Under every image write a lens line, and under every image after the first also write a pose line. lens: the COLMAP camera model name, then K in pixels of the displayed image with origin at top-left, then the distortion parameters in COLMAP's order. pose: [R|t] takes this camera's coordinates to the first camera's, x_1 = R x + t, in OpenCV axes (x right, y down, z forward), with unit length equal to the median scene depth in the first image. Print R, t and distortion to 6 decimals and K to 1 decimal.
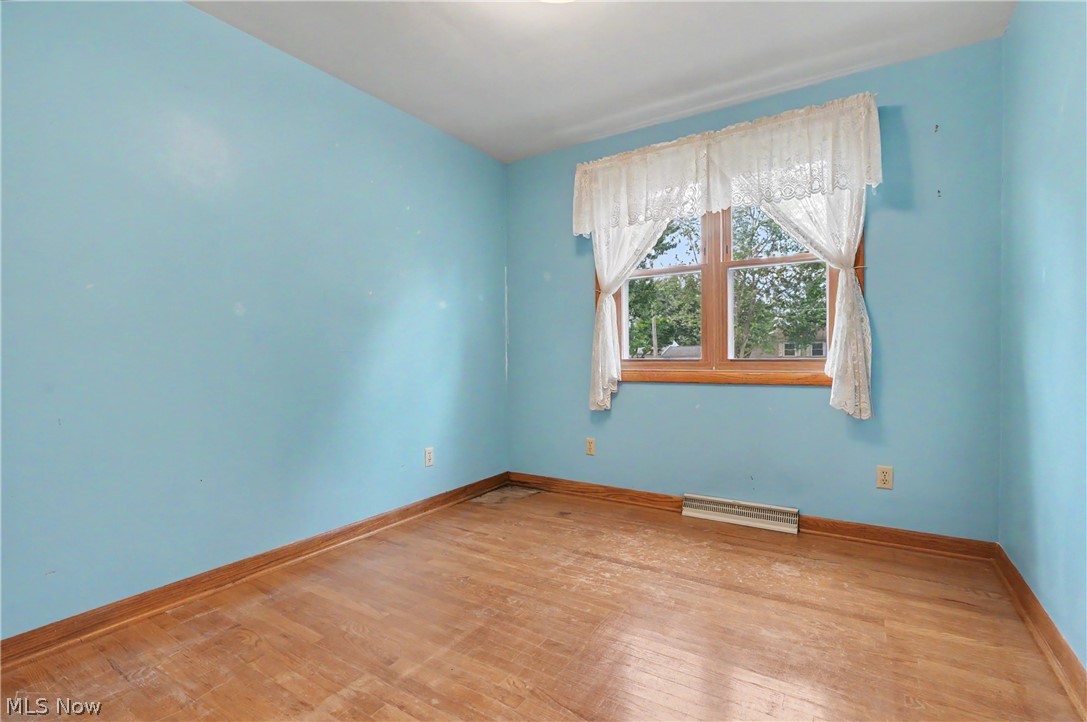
lens RADIAL K [[506.8, 0, 545.5], [0, 506.8, 358.8], [0, 0, 1]] dist [-0.000690, -0.000087]
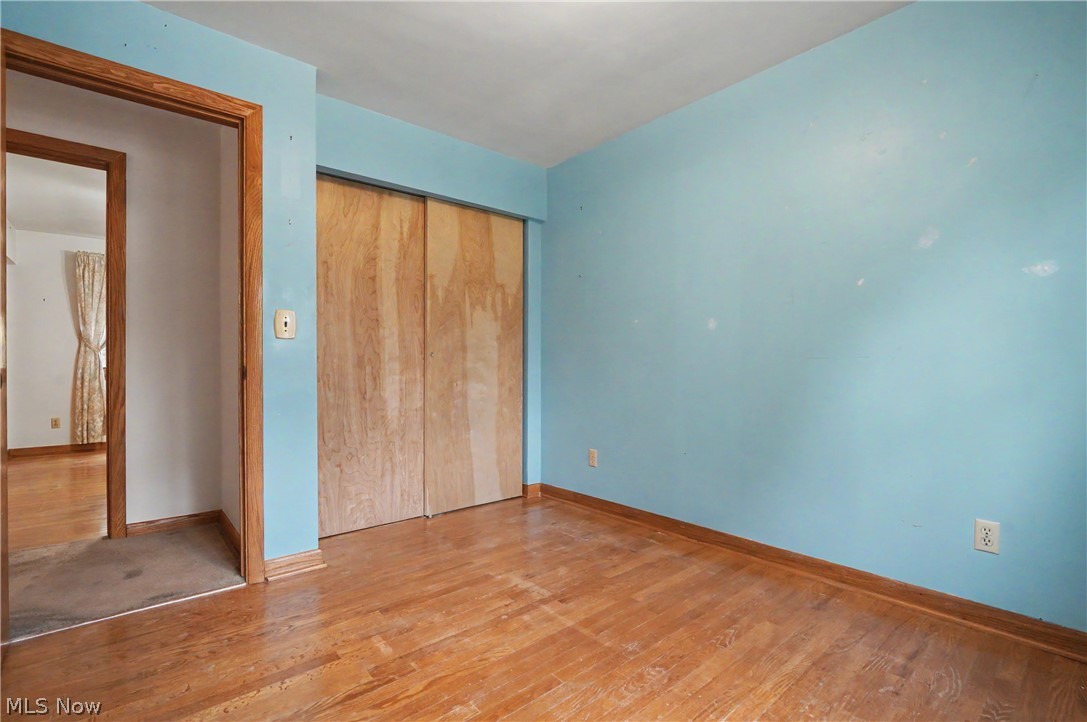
lens RADIAL K [[506.8, 0, 545.3], [0, 506.8, 363.7], [0, 0, 1]] dist [-0.000690, -0.000087]
pose [[-0.282230, 0.012510, -0.959265, 0.574963], [-0.005977, 0.999873, 0.014798, -0.014363], [0.959328, 0.009910, -0.282119, 0.811543]]
